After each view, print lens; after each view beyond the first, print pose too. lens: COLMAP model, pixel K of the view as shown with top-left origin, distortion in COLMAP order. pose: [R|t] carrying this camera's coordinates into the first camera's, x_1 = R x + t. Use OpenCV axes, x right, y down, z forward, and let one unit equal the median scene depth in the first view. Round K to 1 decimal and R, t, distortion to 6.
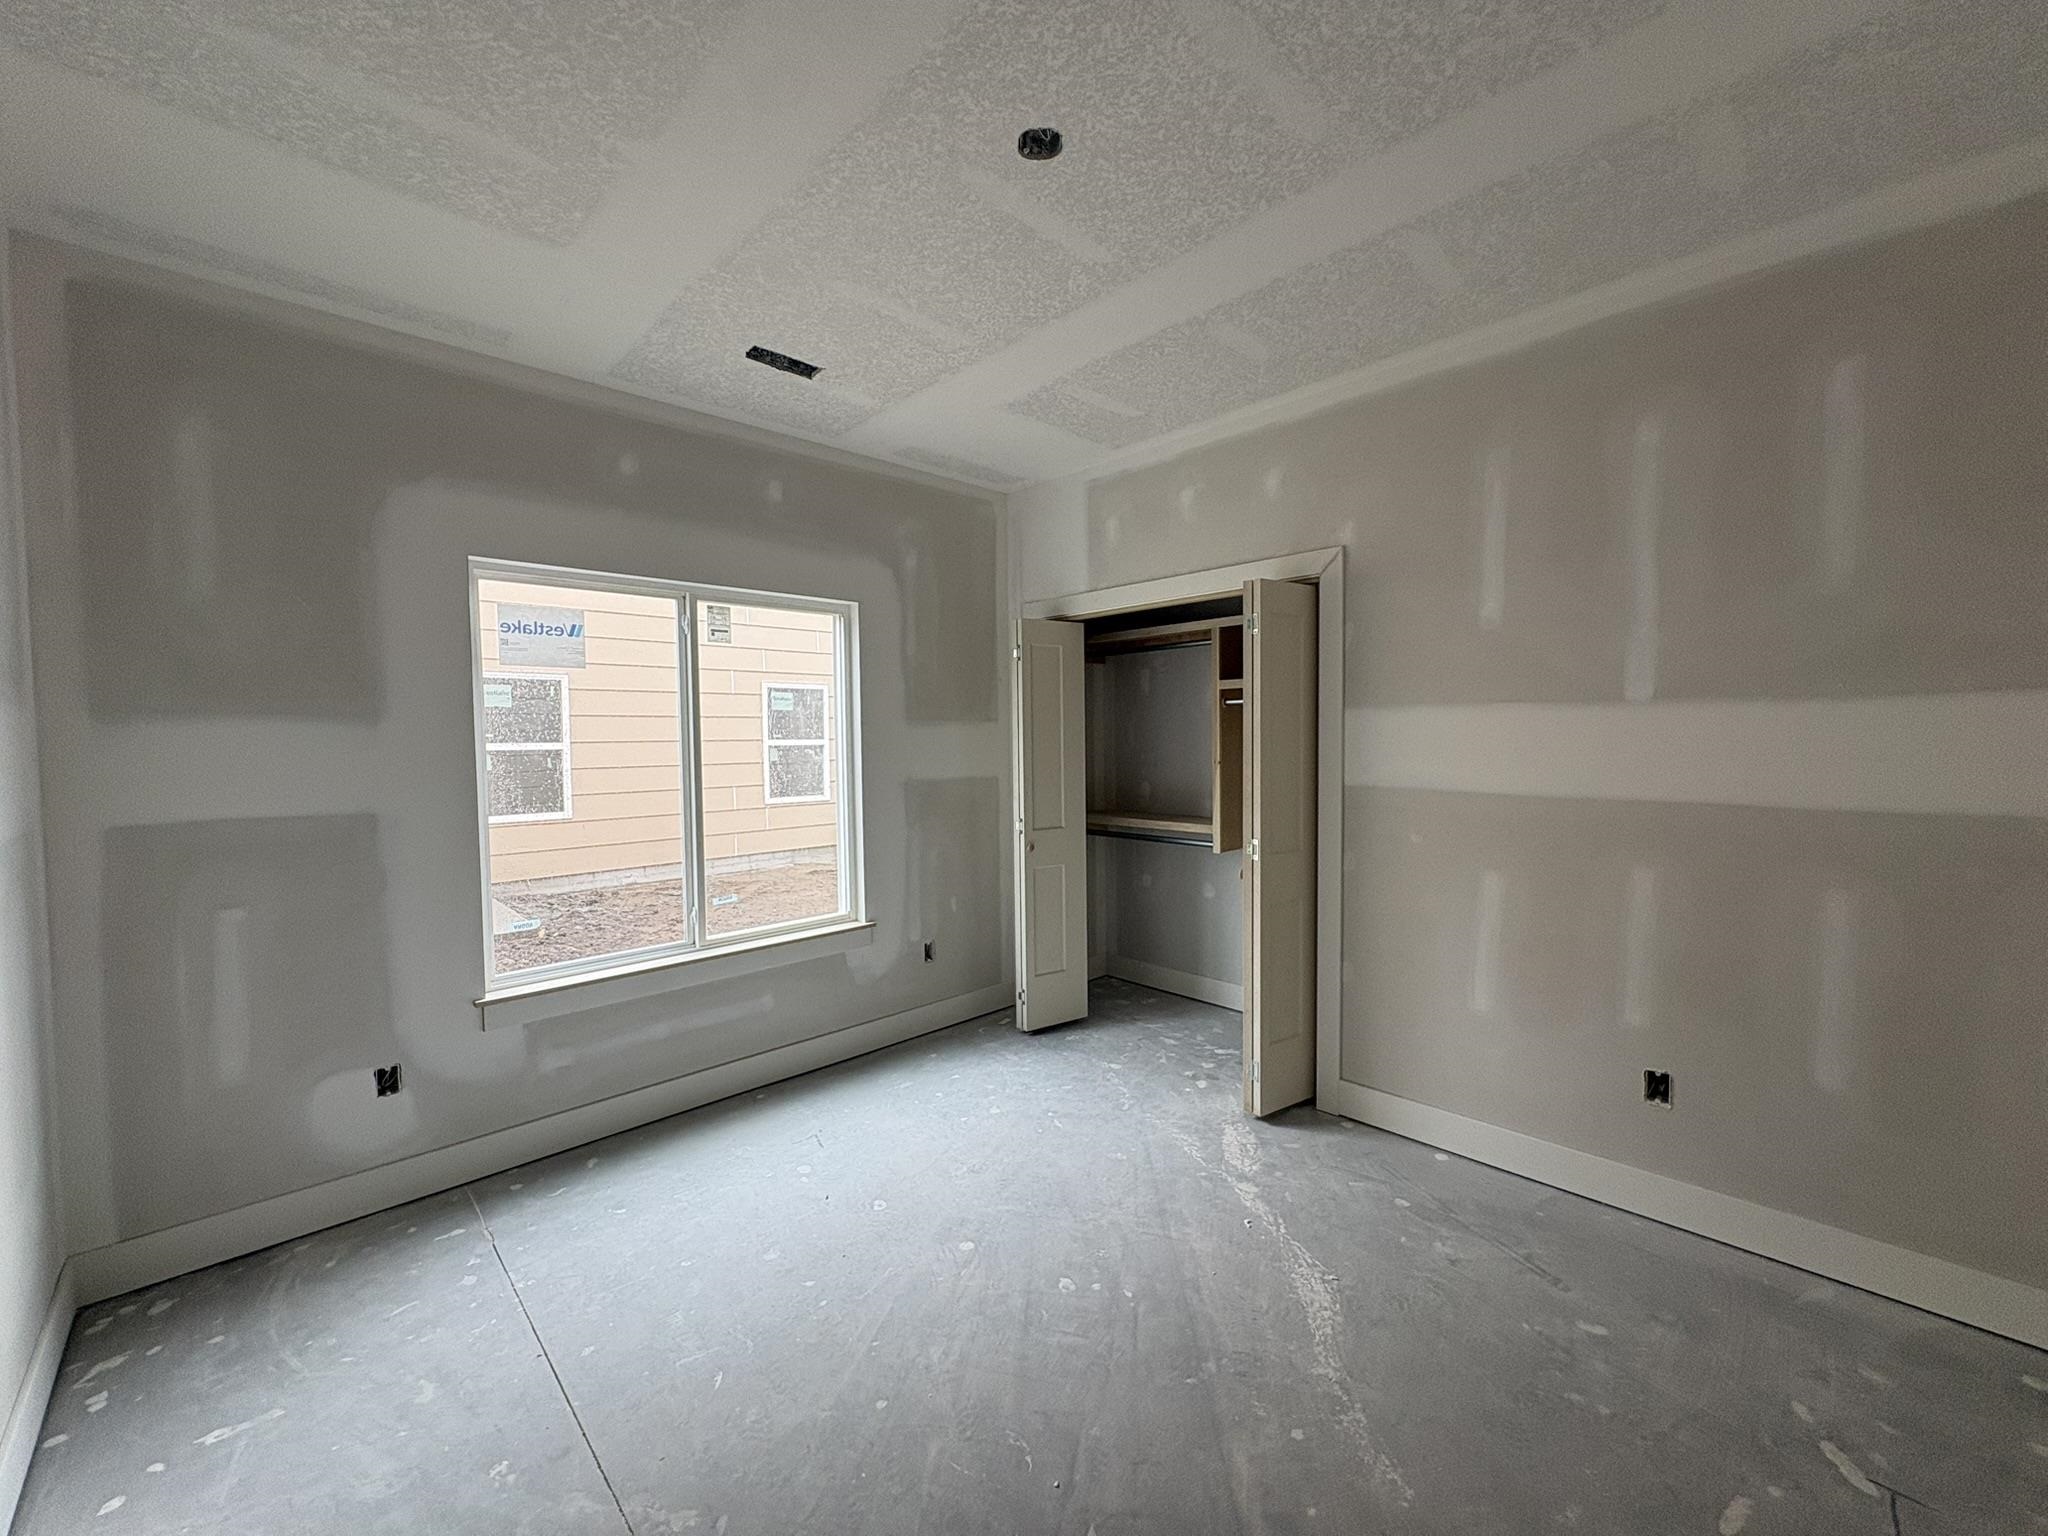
lens RADIAL K [[811.4, 0, 1022.4], [0, 811.4, 766.6], [0, 0, 1]] dist [0.000096, 0.000619]
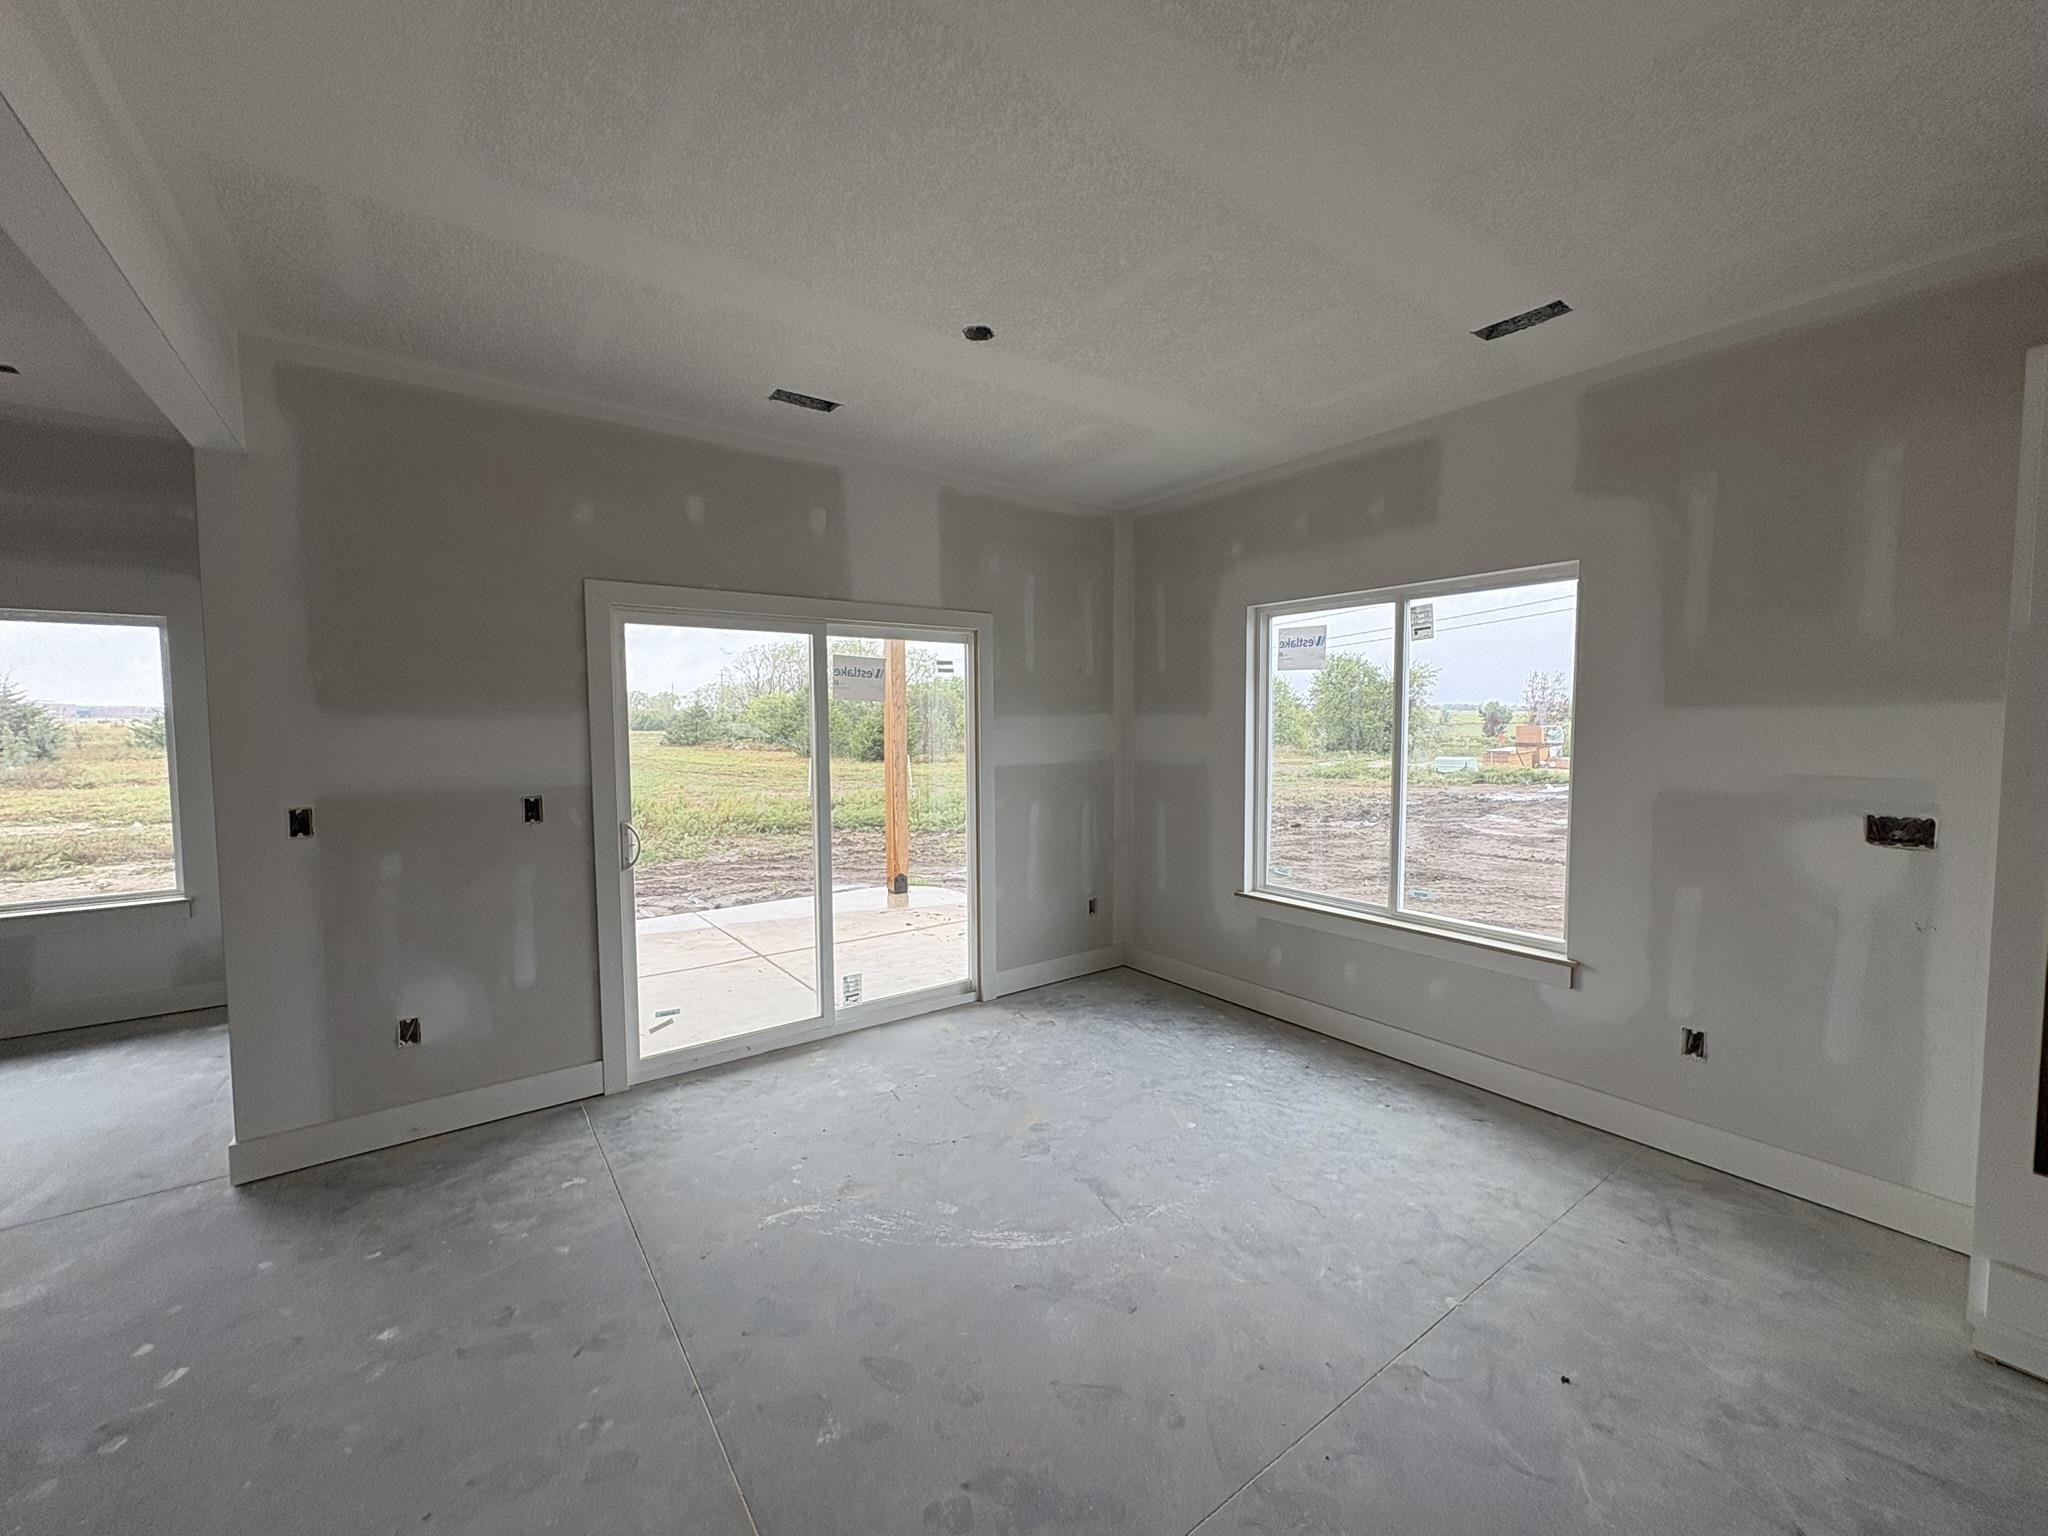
lens RADIAL K [[811.4, 0, 1022.4], [0, 811.4, 766.6], [0, 0, 1]] dist [0.000096, 0.000619]
pose [[-0.125965, 0.071923, -0.989424, 0.760761], [-0.018932, 0.997012, 0.074885, -0.055815], [0.991854, 0.028165, -0.124227, 0.630578]]
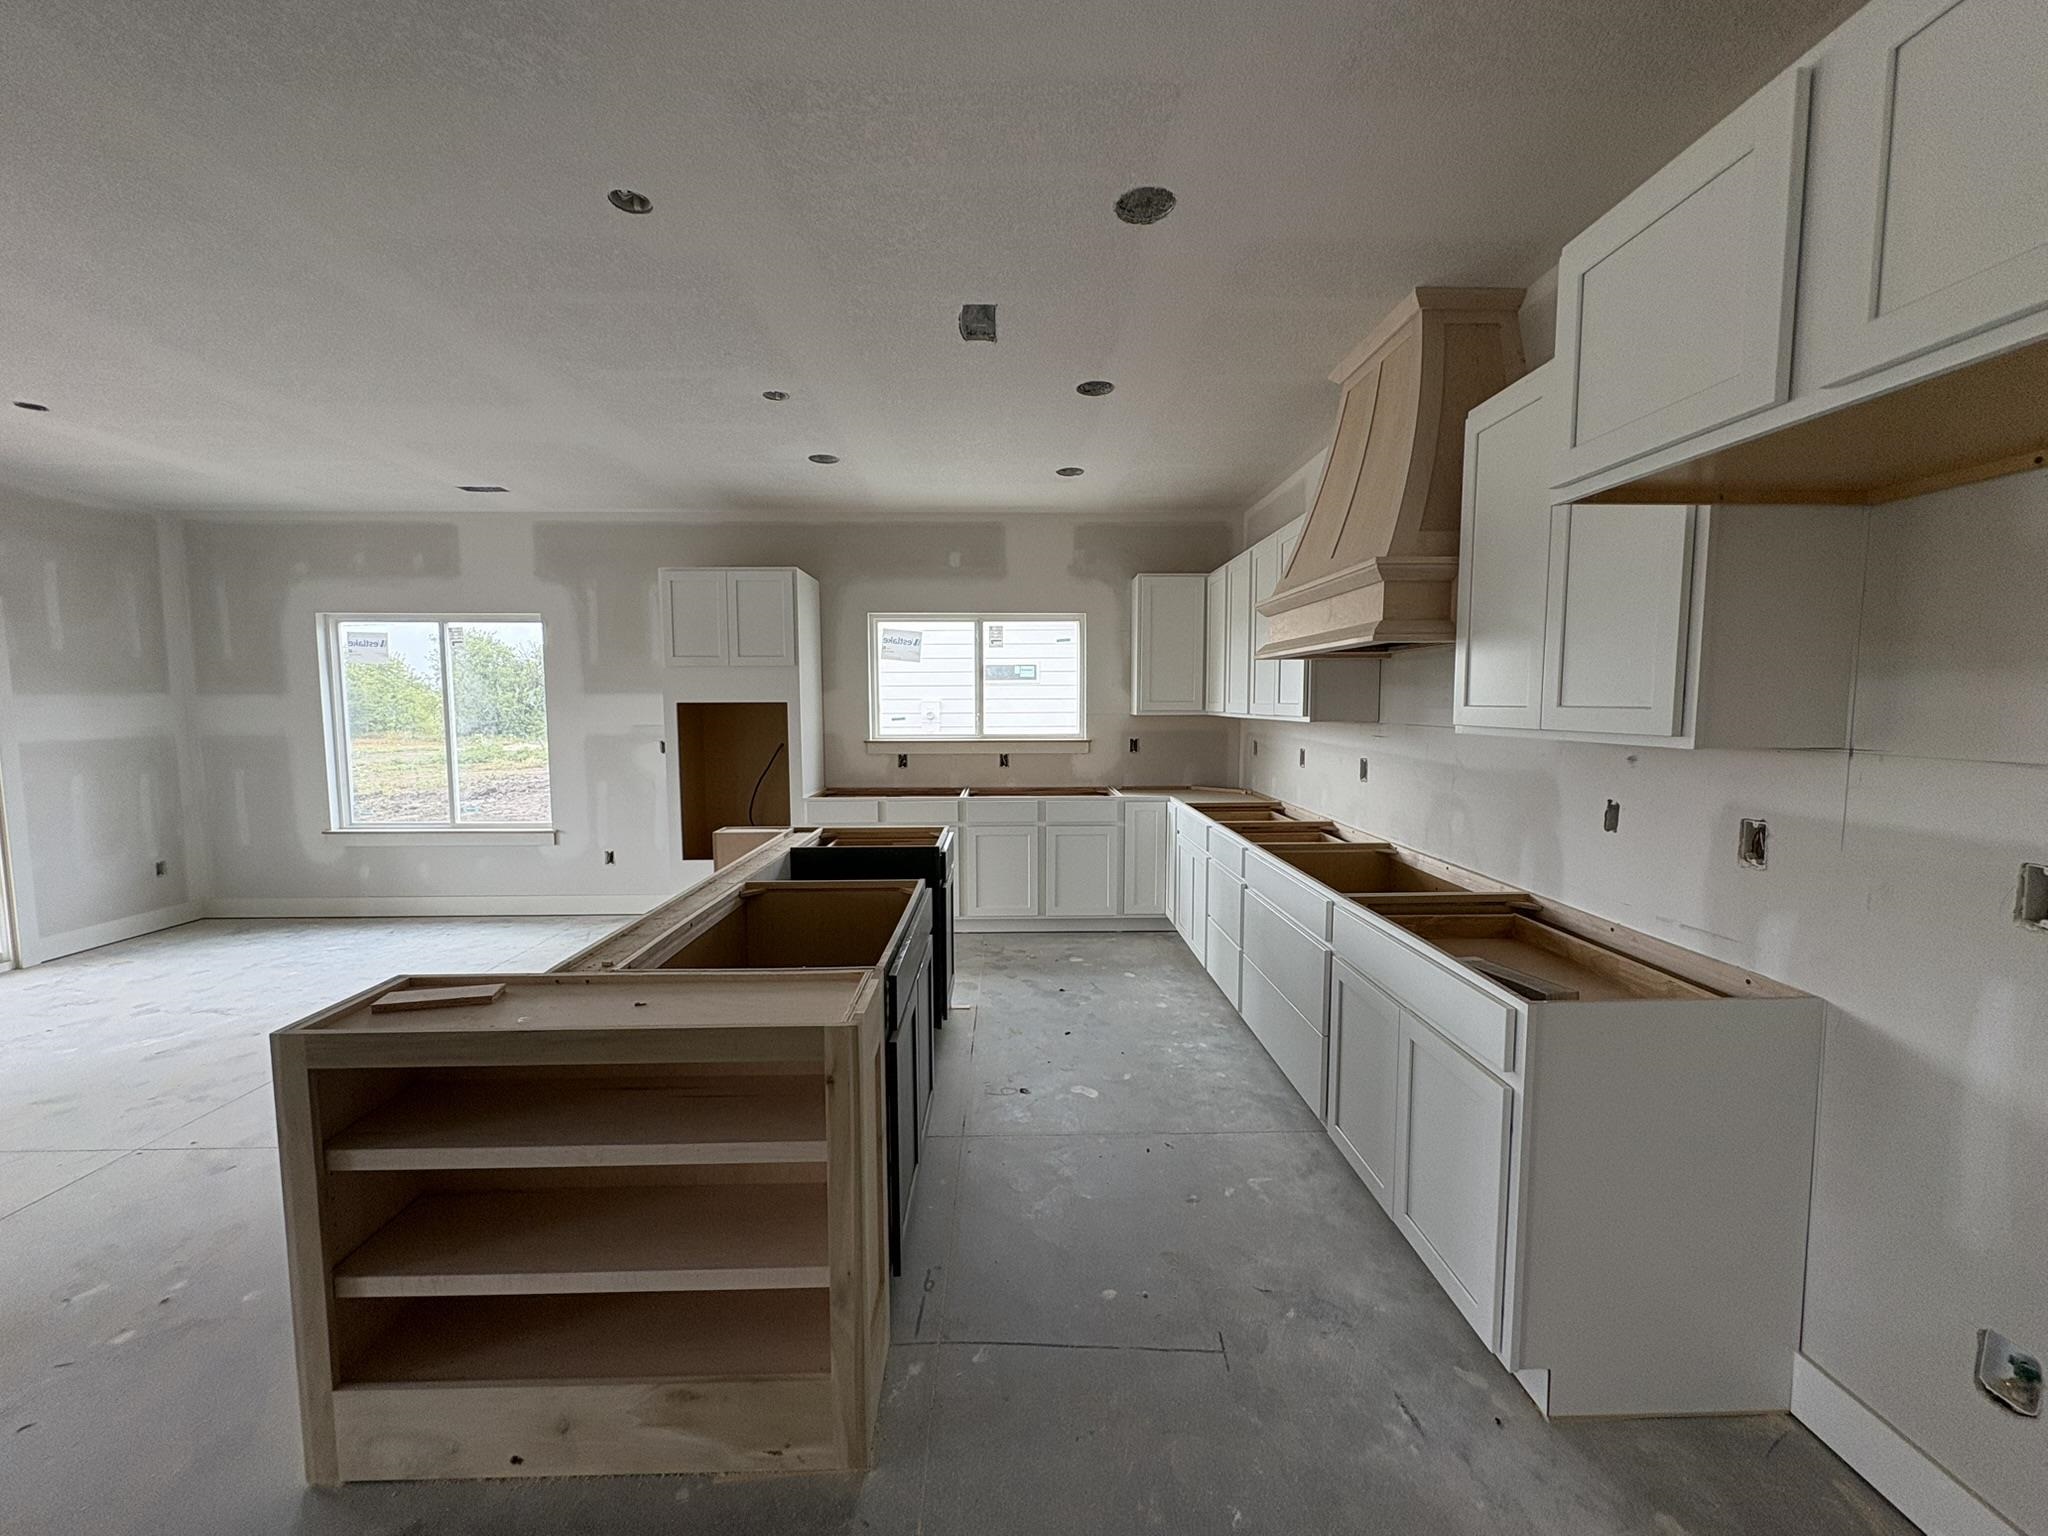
lens RADIAL K [[811.4, 0, 1022.4], [0, 811.4, 766.6], [0, 0, 1]] dist [0.000096, 0.000619]
pose [[0.740898, 0.068080, -0.668158, 1.653651], [-0.026284, 0.997026, 0.072444, -0.061226], [0.671103, -0.036112, 0.740484, 0.542608]]
